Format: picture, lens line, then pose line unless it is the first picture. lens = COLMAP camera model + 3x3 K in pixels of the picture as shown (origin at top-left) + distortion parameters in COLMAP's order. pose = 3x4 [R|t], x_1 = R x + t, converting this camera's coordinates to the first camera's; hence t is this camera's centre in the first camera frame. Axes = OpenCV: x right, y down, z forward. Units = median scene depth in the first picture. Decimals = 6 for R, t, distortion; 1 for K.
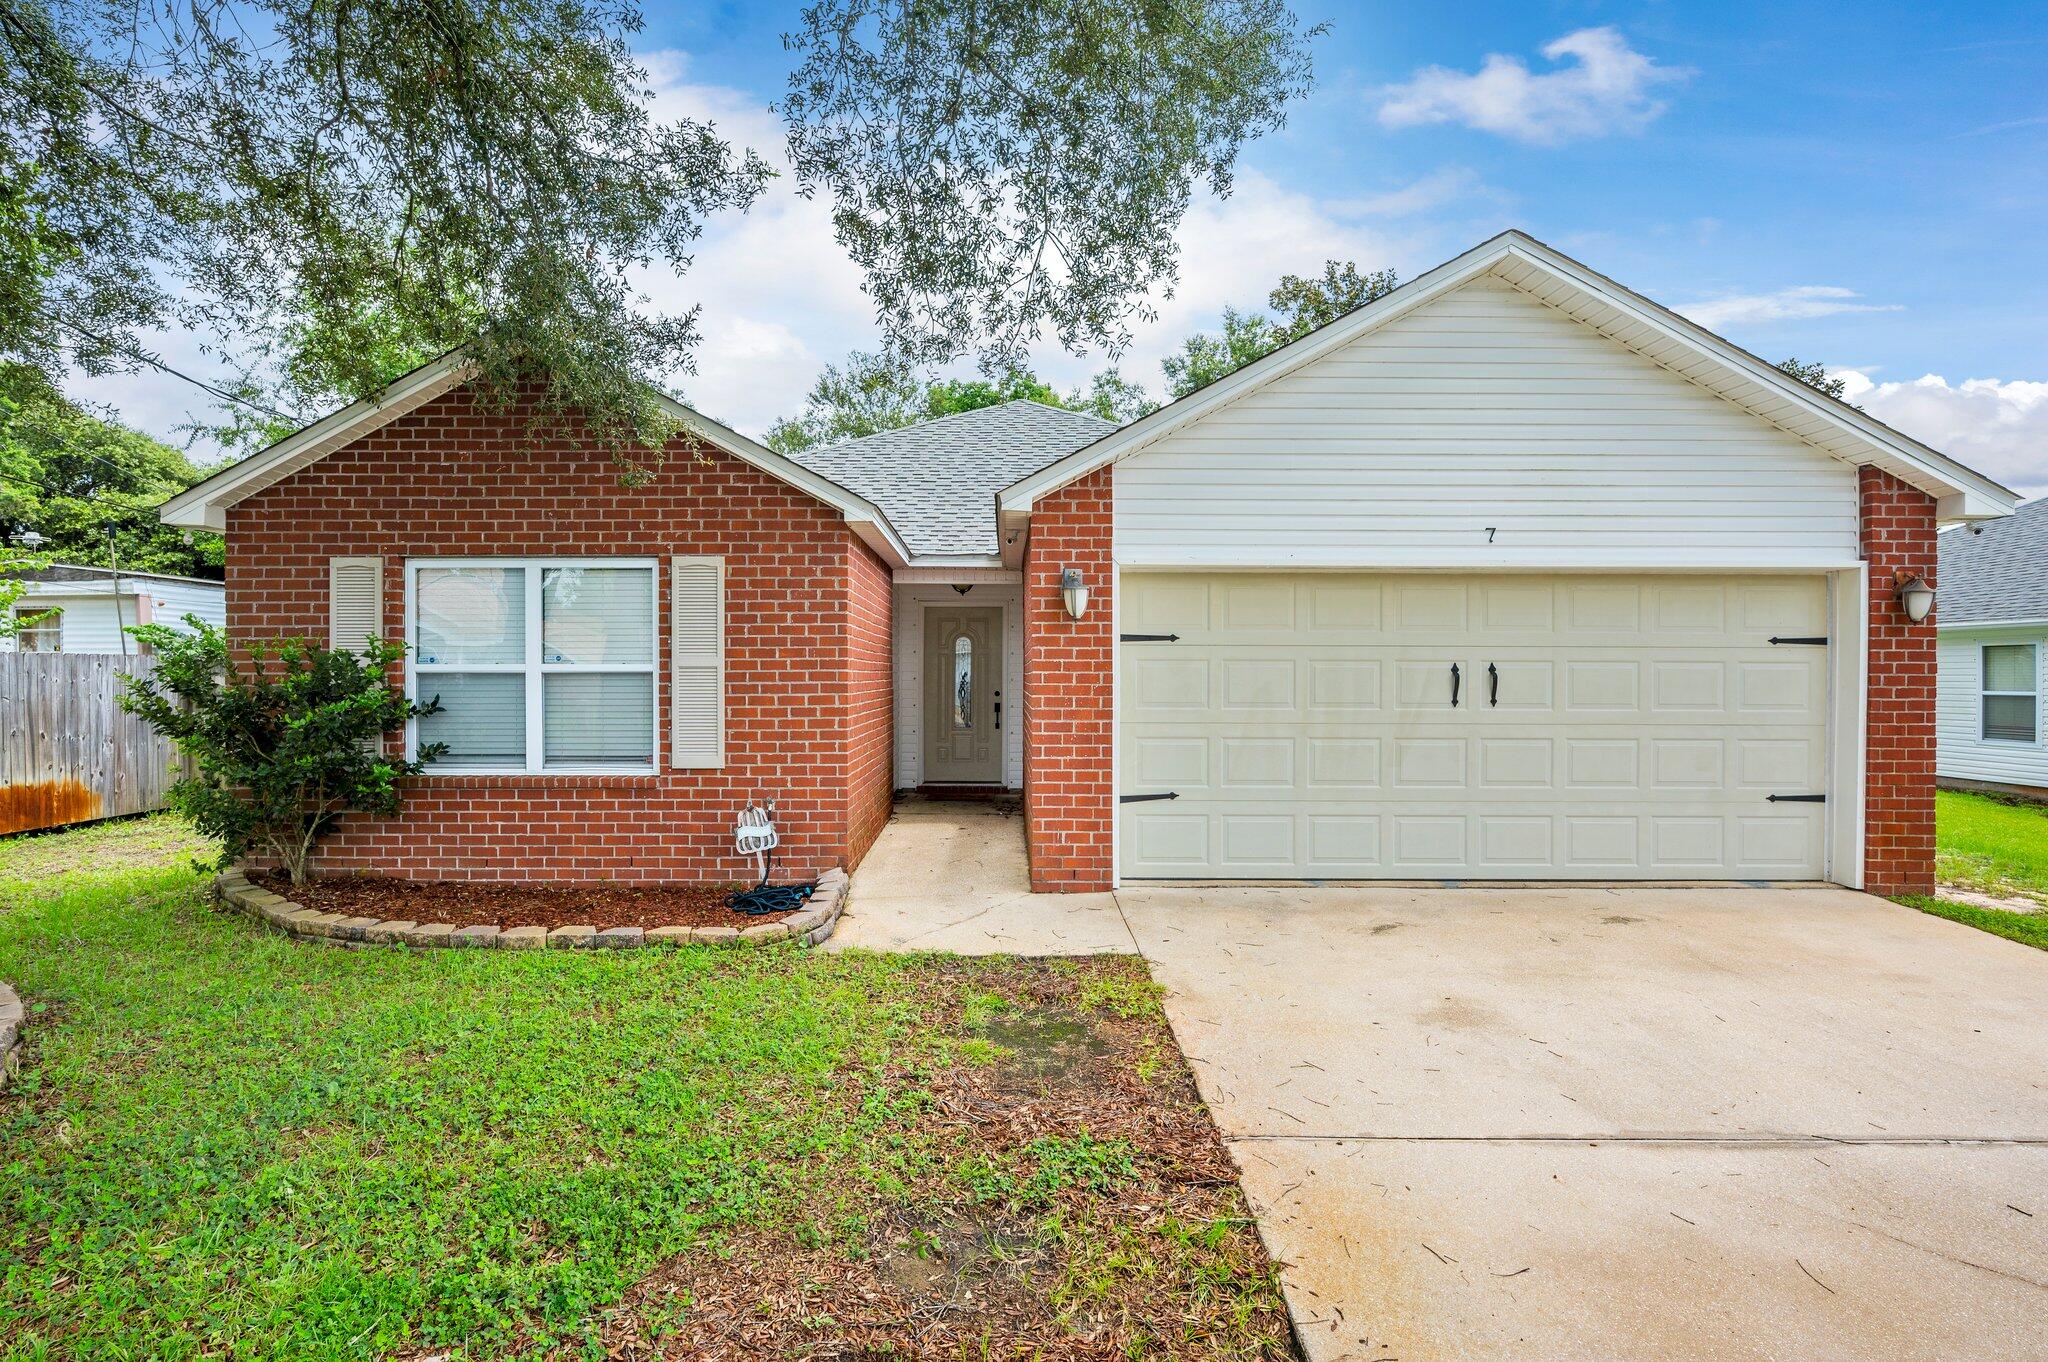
lens RADIAL K [[964.6, 0, 1024.0], [0, 964.6, 681.0], [0, 0, 1]] dist [-0.003345, -0.000497]
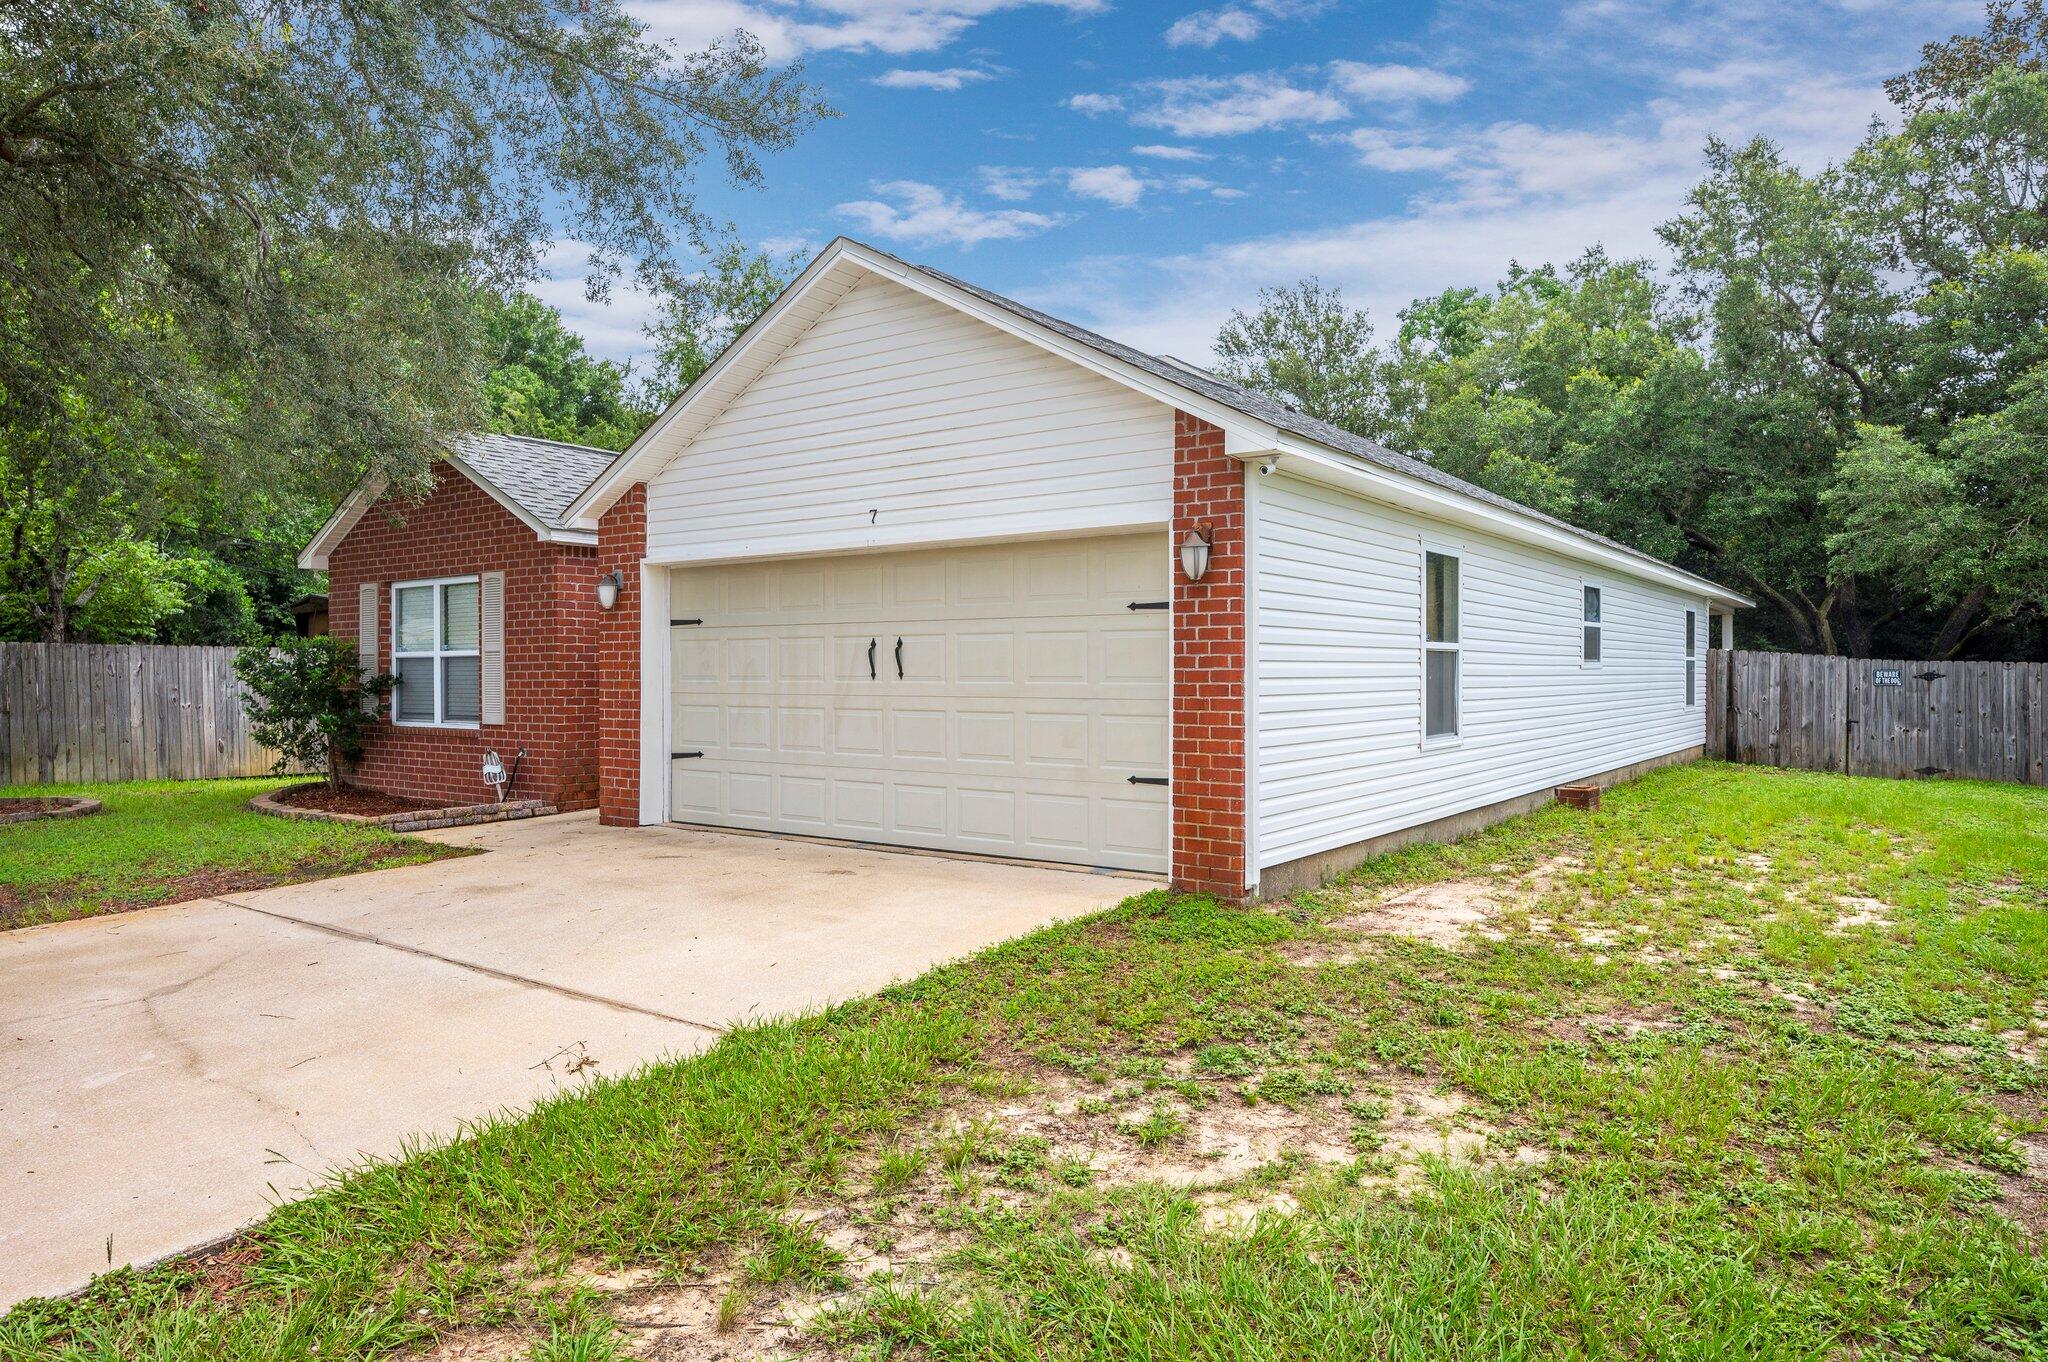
lens RADIAL K [[1272.8, 0, 1024.0], [0, 1272.8, 681.0], [0, 0, 1]] dist [0.002807, 0.000442]
pose [[0.807047, 0.000037, -0.590487, 1.365388], [-0.000699, 0.999999, -0.000893, 0.028846], [0.590486, 0.001134, 0.807047, -0.028968]]
